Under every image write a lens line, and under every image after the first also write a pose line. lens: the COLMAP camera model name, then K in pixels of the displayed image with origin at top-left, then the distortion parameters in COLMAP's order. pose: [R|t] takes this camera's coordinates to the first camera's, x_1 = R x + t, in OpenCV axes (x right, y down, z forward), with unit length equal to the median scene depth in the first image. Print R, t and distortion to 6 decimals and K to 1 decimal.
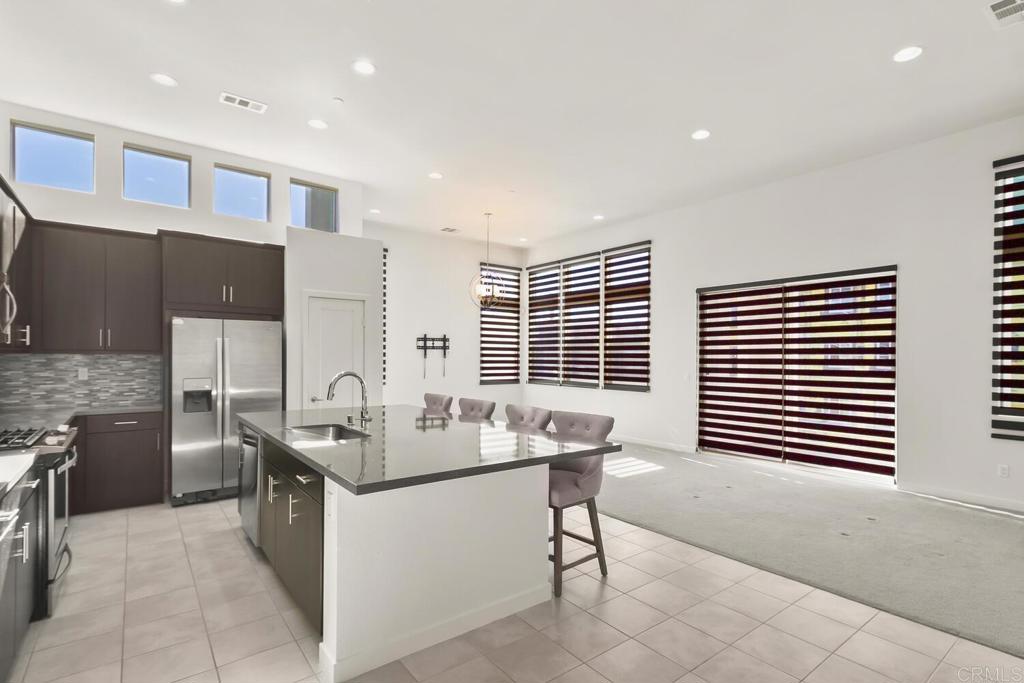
lens RADIAL K [[496.4, 0, 511.3], [0, 496.4, 359.3], [0, 0, 1]] dist [0.000828, 0.000349]
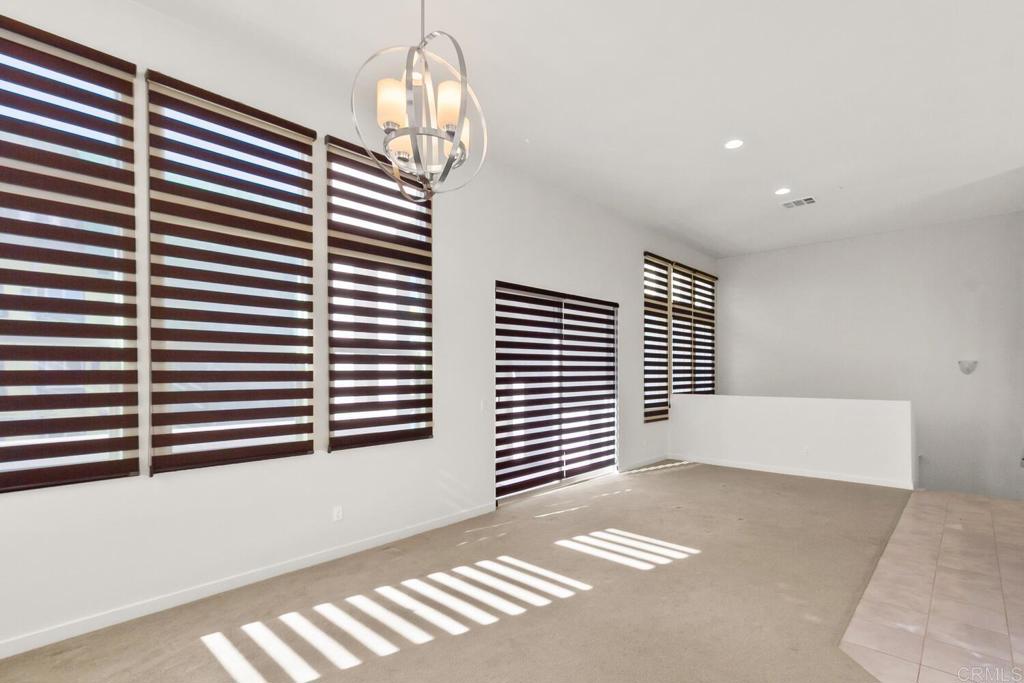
lens RADIAL K [[484.5, 0, 510.2], [0, 484.5, 368.9], [0, 0, 1]] dist [-0.000146, -0.000110]
pose [[-0.173161, -0.004622, 0.984883, -0.285677], [0.005518, 0.999969, 0.005663, -0.016059], [-0.984878, 0.006415, -0.173130, 0.989325]]
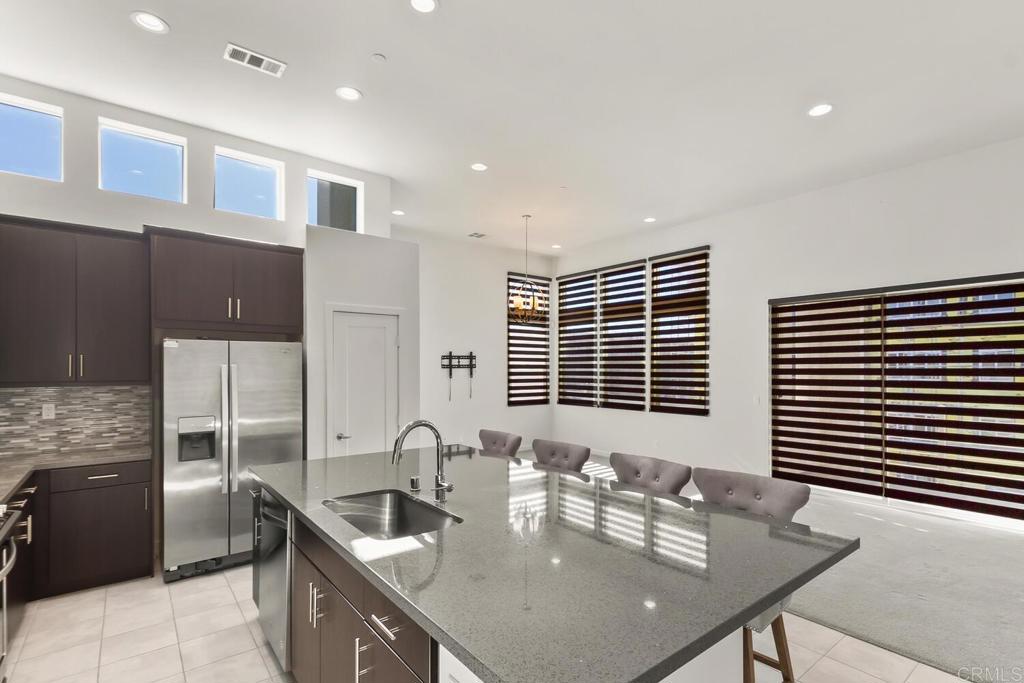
lens RADIAL K [[484.5, 0, 510.2], [0, 484.5, 368.9], [0, 0, 1]] dist [-0.000146, -0.000110]
pose [[0.999836, -0.006486, 0.016919, -0.089703], [0.006522, 0.999977, -0.002068, -0.018654], [-0.016905, 0.002178, 0.999855, 0.136155]]
